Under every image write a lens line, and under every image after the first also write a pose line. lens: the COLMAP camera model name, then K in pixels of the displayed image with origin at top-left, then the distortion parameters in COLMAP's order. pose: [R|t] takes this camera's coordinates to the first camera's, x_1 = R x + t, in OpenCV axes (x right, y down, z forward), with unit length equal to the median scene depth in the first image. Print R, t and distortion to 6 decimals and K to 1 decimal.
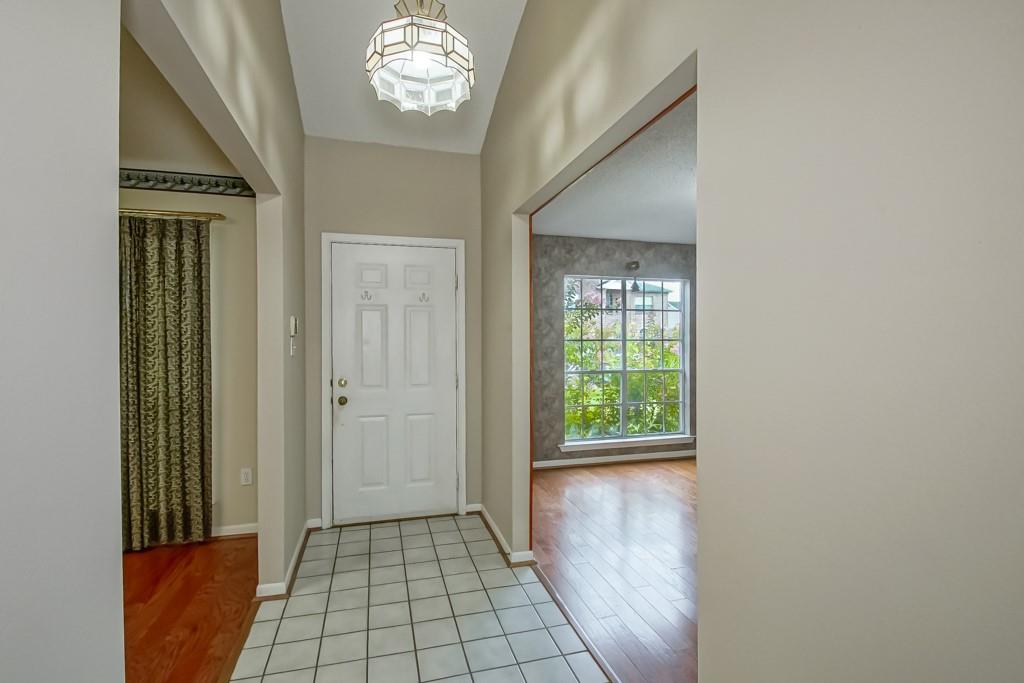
lens RADIAL K [[466.6, 0, 509.3], [0, 466.6, 347.6], [0, 0, 1]] dist [-0.005859, -0.007277]
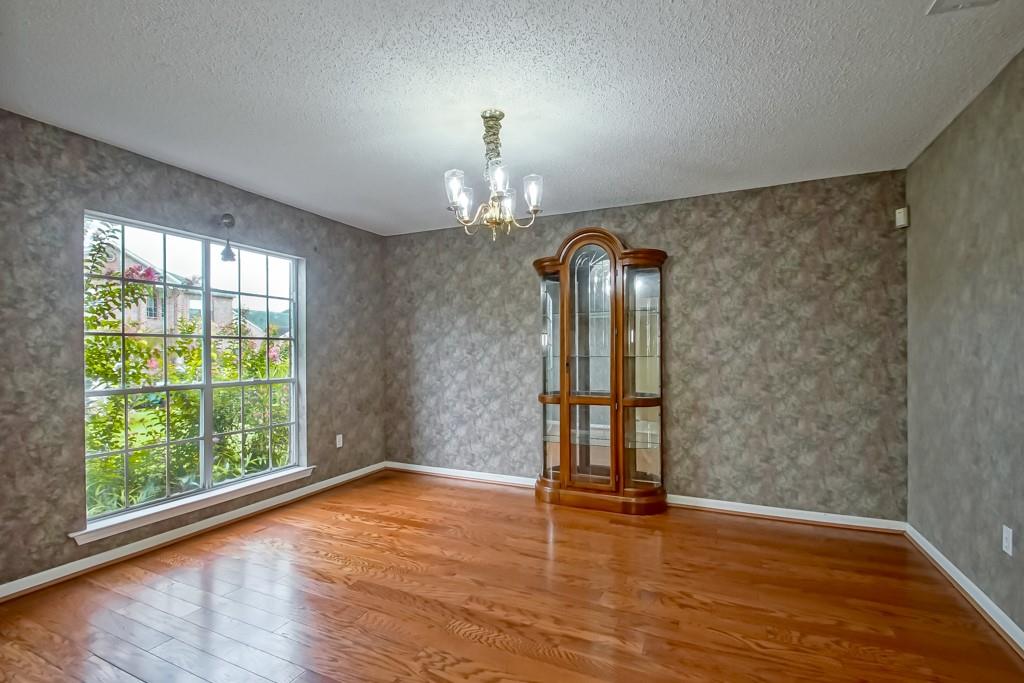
lens RADIAL K [[466.6, 0, 505.2], [0, 466.6, 351.6], [0, 0, 1]] dist [-0.005859, -0.007277]
pose [[0.649356, 0.000338, 0.760485, 0.027987], [0.012723, 0.999855, -0.011309, 0.016747], [-0.760378, 0.017019, 0.649257, 0.279118]]
